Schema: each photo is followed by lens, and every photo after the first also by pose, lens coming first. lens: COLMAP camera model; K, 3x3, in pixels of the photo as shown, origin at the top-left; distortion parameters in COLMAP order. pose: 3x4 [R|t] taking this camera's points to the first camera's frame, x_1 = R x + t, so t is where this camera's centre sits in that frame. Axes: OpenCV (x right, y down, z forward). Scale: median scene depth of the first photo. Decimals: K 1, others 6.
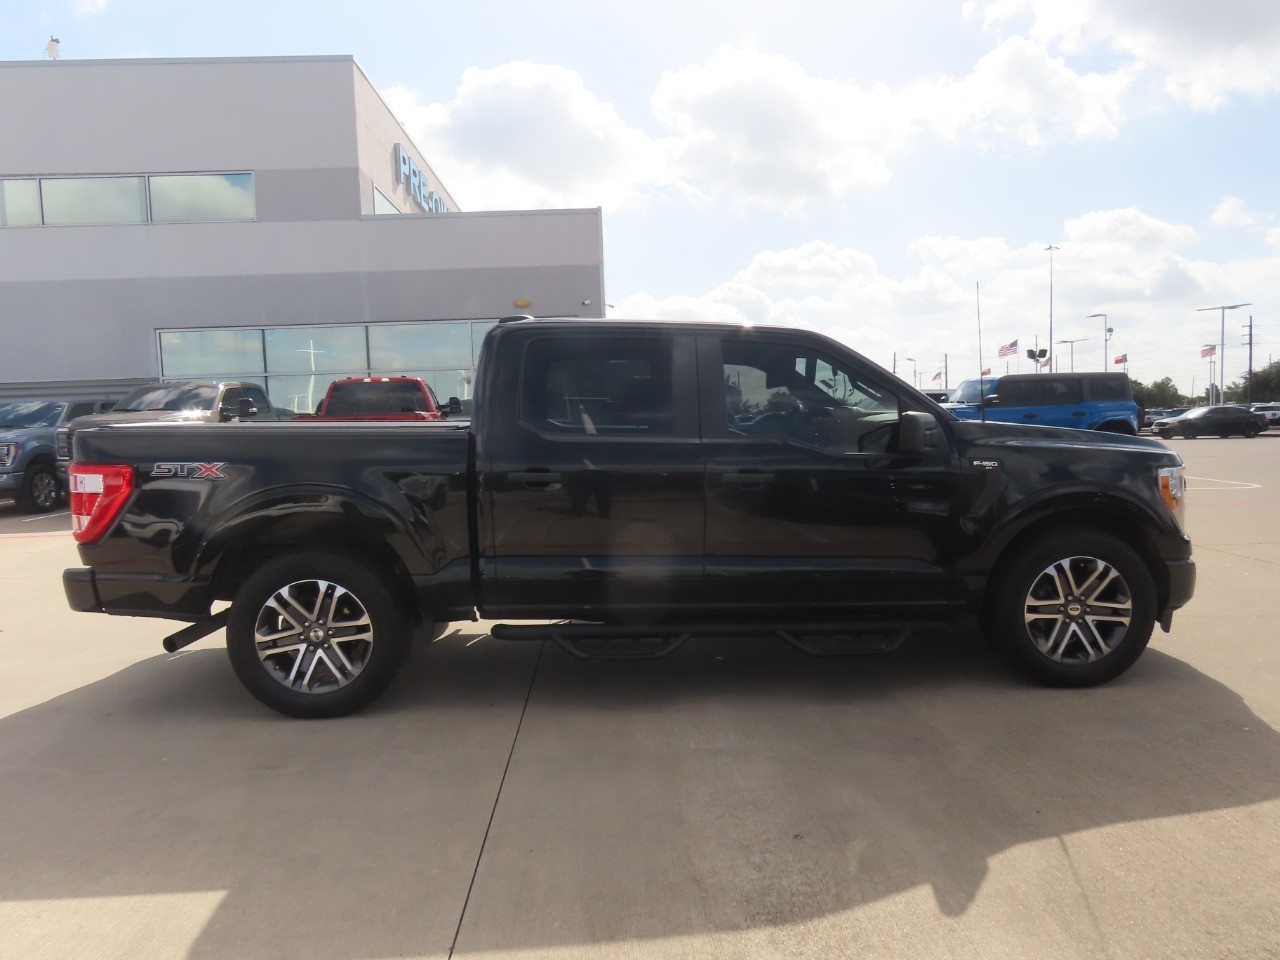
lens RADIAL K [[844.2, 0, 649.1], [0, 844.2, 480.8], [0, 0, 1]] dist [-0.000080, 0.001962]
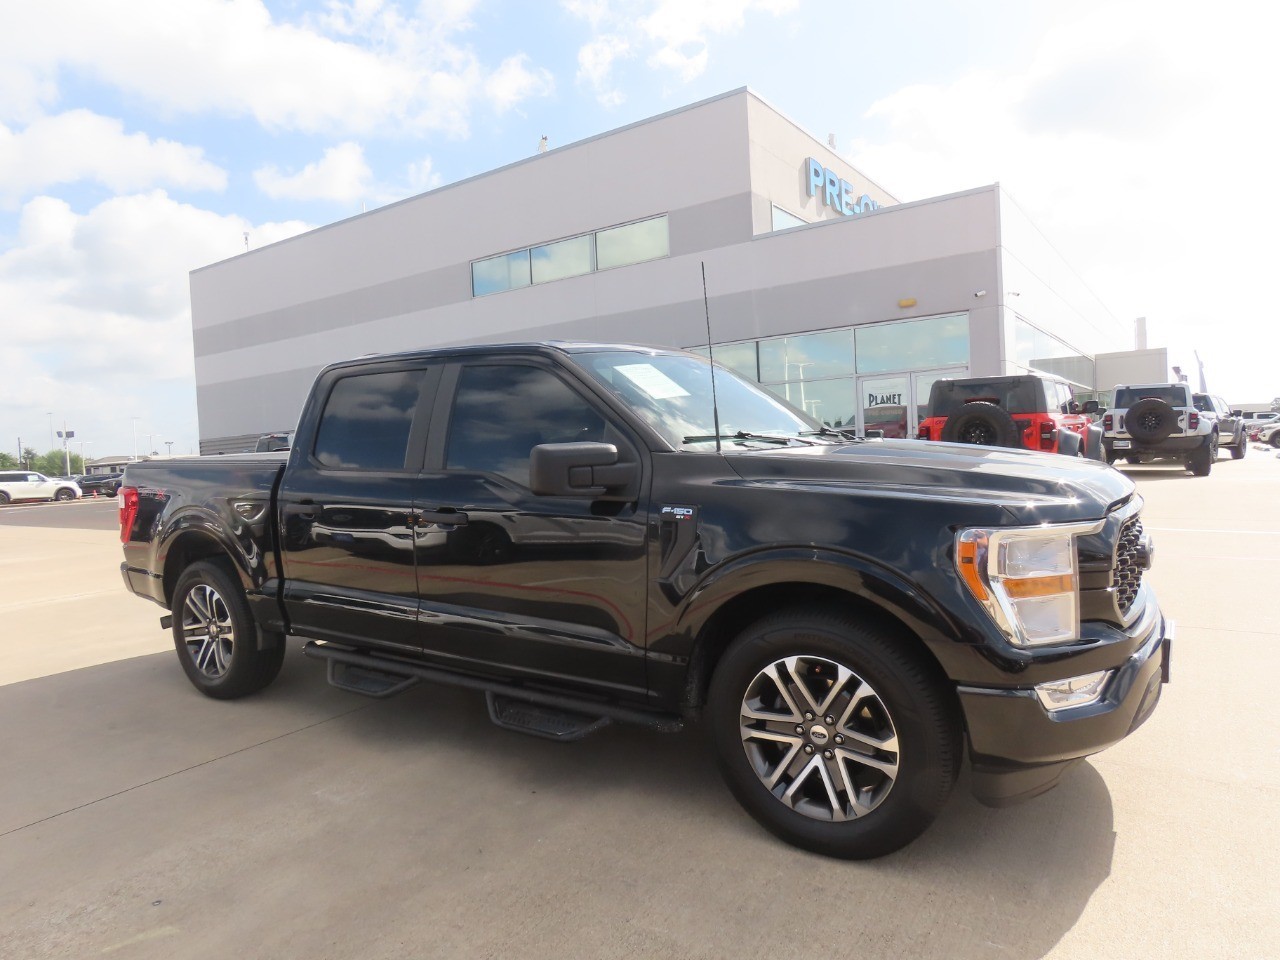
lens RADIAL K [[843.5, 0, 640.0], [0, 843.5, 480.0], [0, 0, 1]] dist [-0.008239, -0.000293]
pose [[0.792064, 0.016655, -0.610211, 0.794352], [-0.020282, 0.999794, 0.000962, -0.046130], [0.610102, 0.011614, 0.792238, 0.387233]]
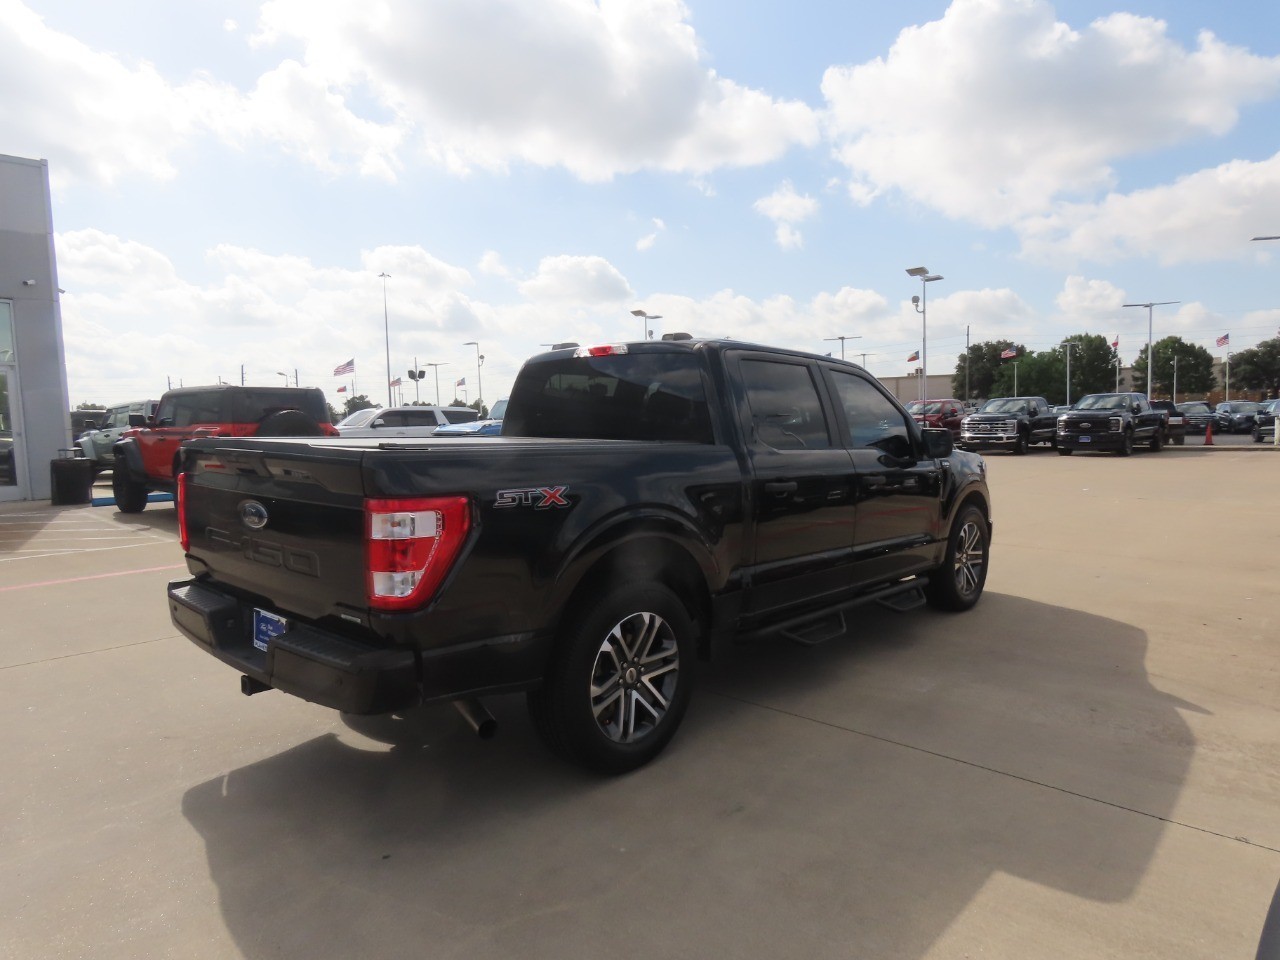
lens RADIAL K [[843.5, 0, 640.0], [0, 843.5, 480.0], [0, 0, 1]] dist [-0.008239, -0.000293]
pose [[0.698637, -0.041717, 0.714260, -0.983864], [0.055837, 0.998433, 0.003699, -0.025368], [-0.713295, 0.037298, 0.699871, 0.351966]]
